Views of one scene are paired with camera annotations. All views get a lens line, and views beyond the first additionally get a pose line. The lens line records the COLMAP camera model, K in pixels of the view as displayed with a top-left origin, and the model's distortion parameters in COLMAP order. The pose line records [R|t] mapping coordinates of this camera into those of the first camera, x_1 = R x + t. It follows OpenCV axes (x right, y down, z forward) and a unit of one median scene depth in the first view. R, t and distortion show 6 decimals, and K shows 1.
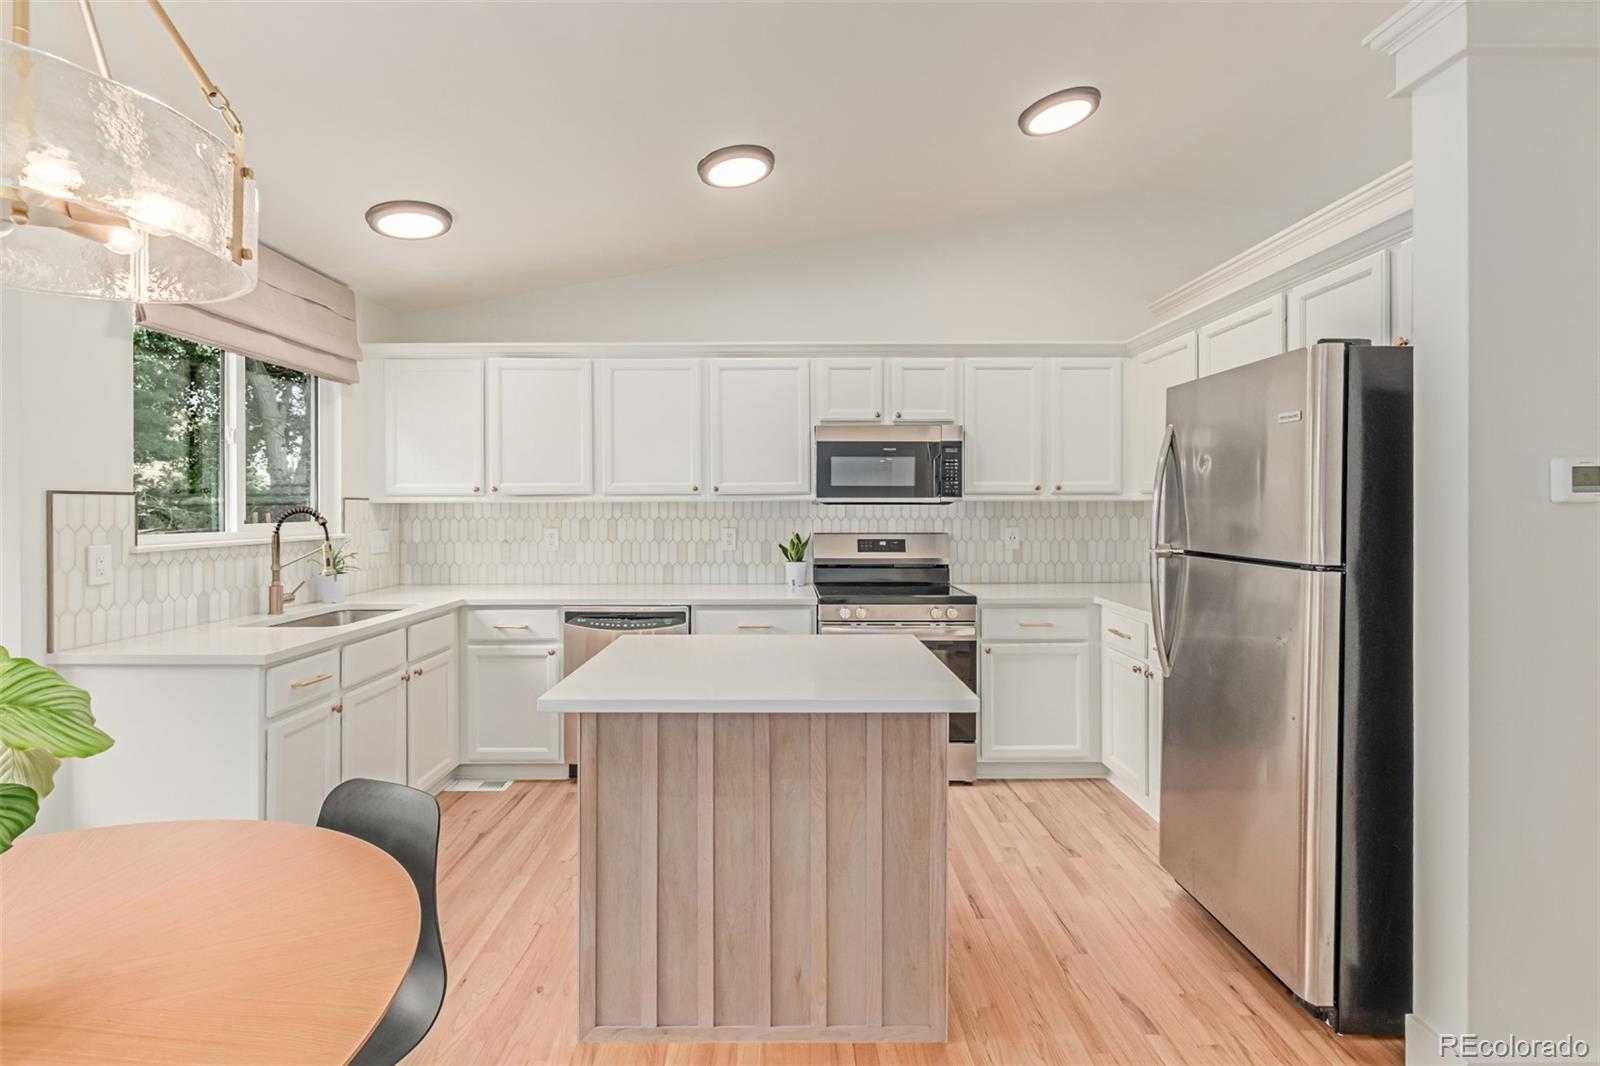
lens RADIAL K [[741.2, 0, 774.3], [0, 741.2, 509.5], [0, 0, 1]] dist [0.002318, -0.001975]
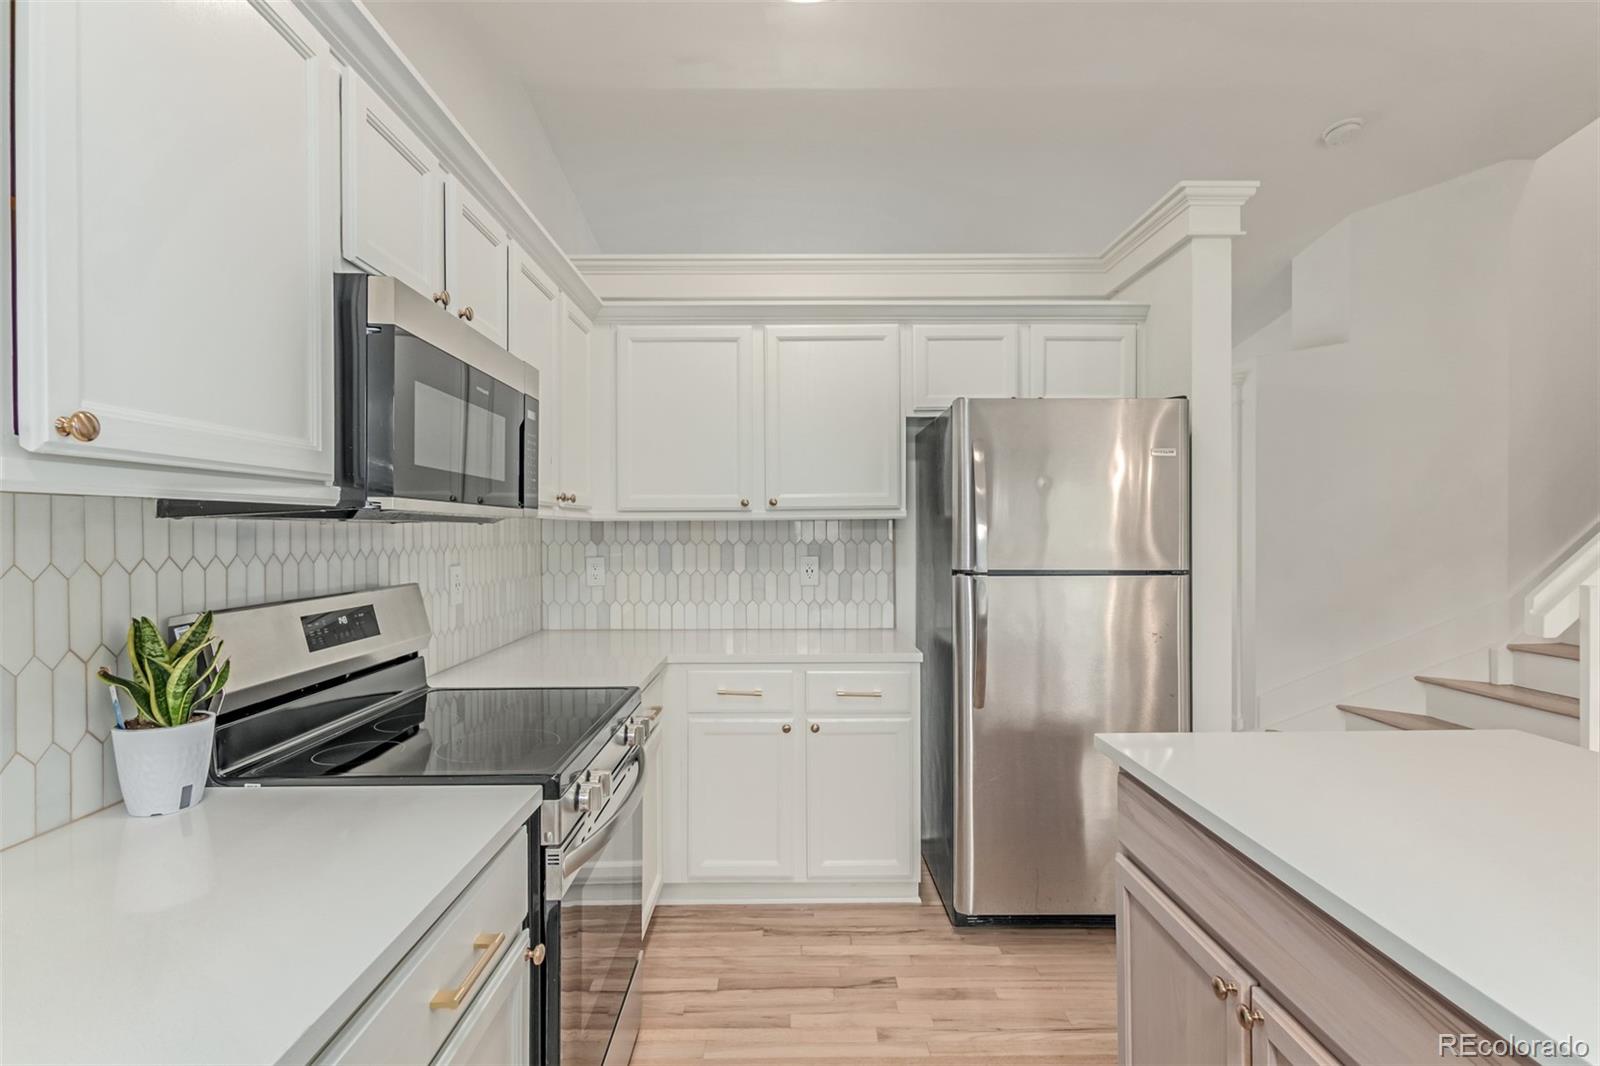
lens RADIAL K [[741.2, 0, 798.5], [0, 741.2, 525.6], [0, 0, 1]] dist [0.002318, -0.001975]
pose [[-0.023873, 0.009810, 0.999667, -0.269180], [0.008465, 0.999918, -0.009610, 0.001057], [-0.999679, 0.008232, -0.023954, 0.819474]]
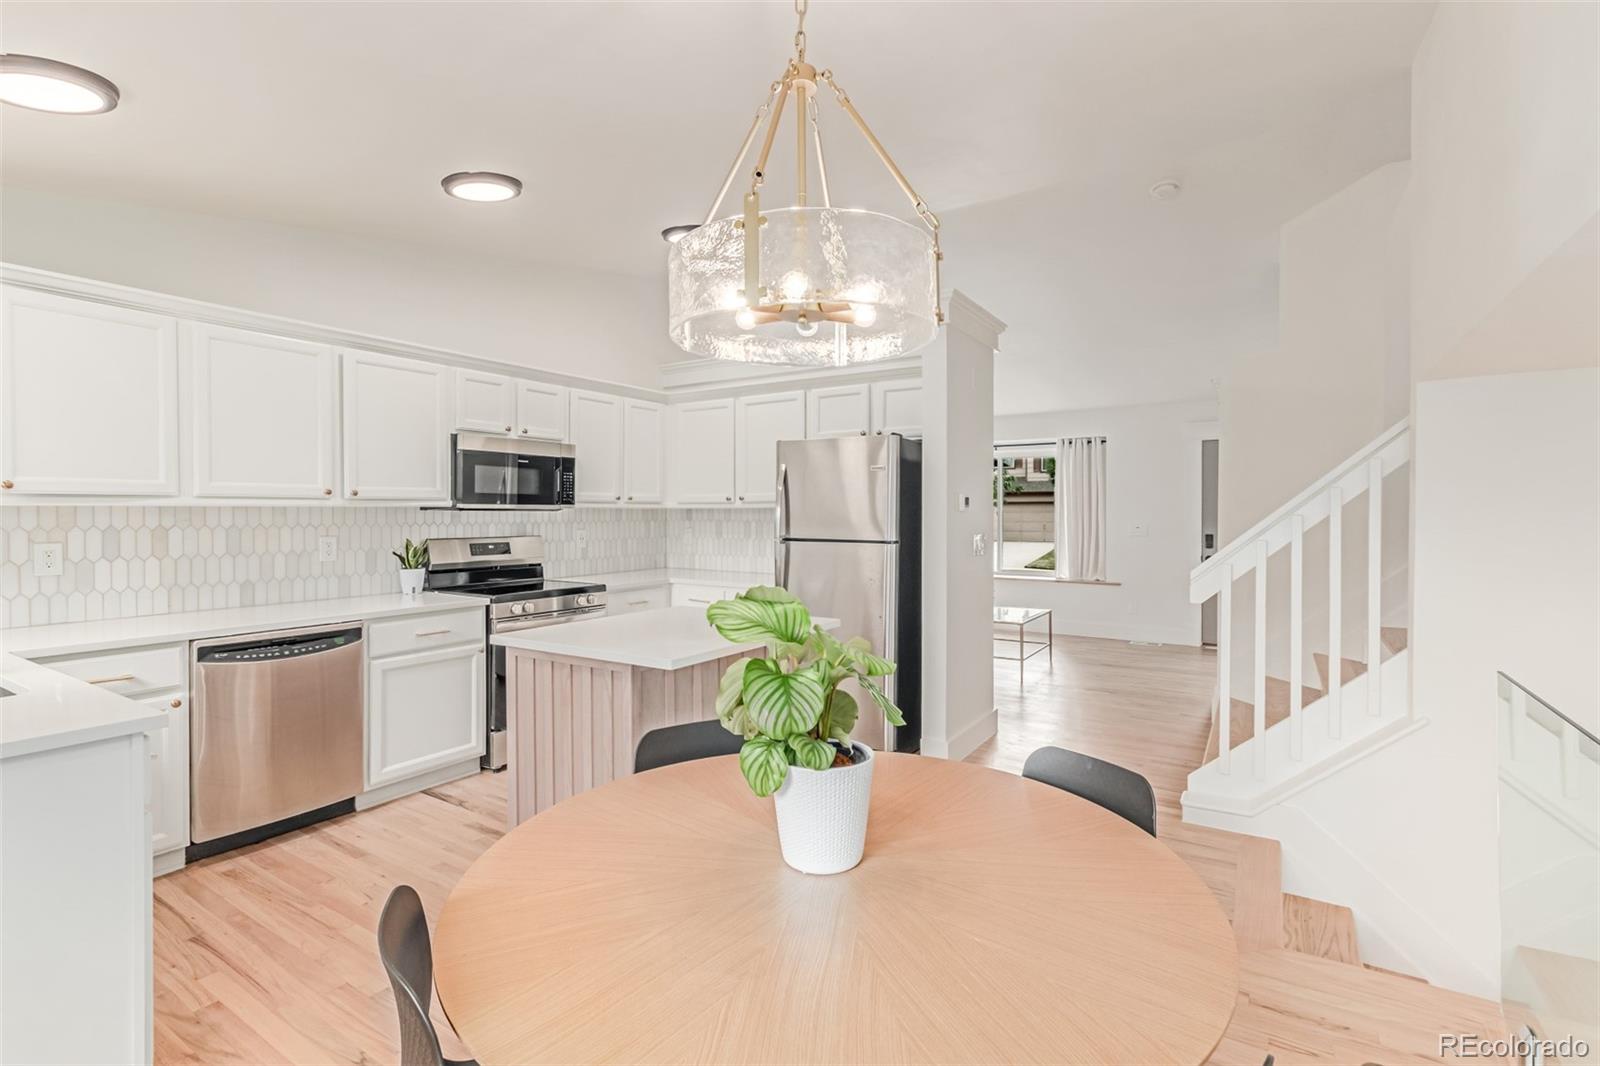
lens RADIAL K [[741.2, 0, 810.6], [0, 741.2, 516.7], [0, 0, 1]] dist [0.002318, -0.001975]
pose [[0.532075, -0.002760, 0.846692, -0.549123], [0.002383, 0.999996, 0.001762, 0.001290], [-0.846694, 0.001080, 0.532080, 0.041515]]
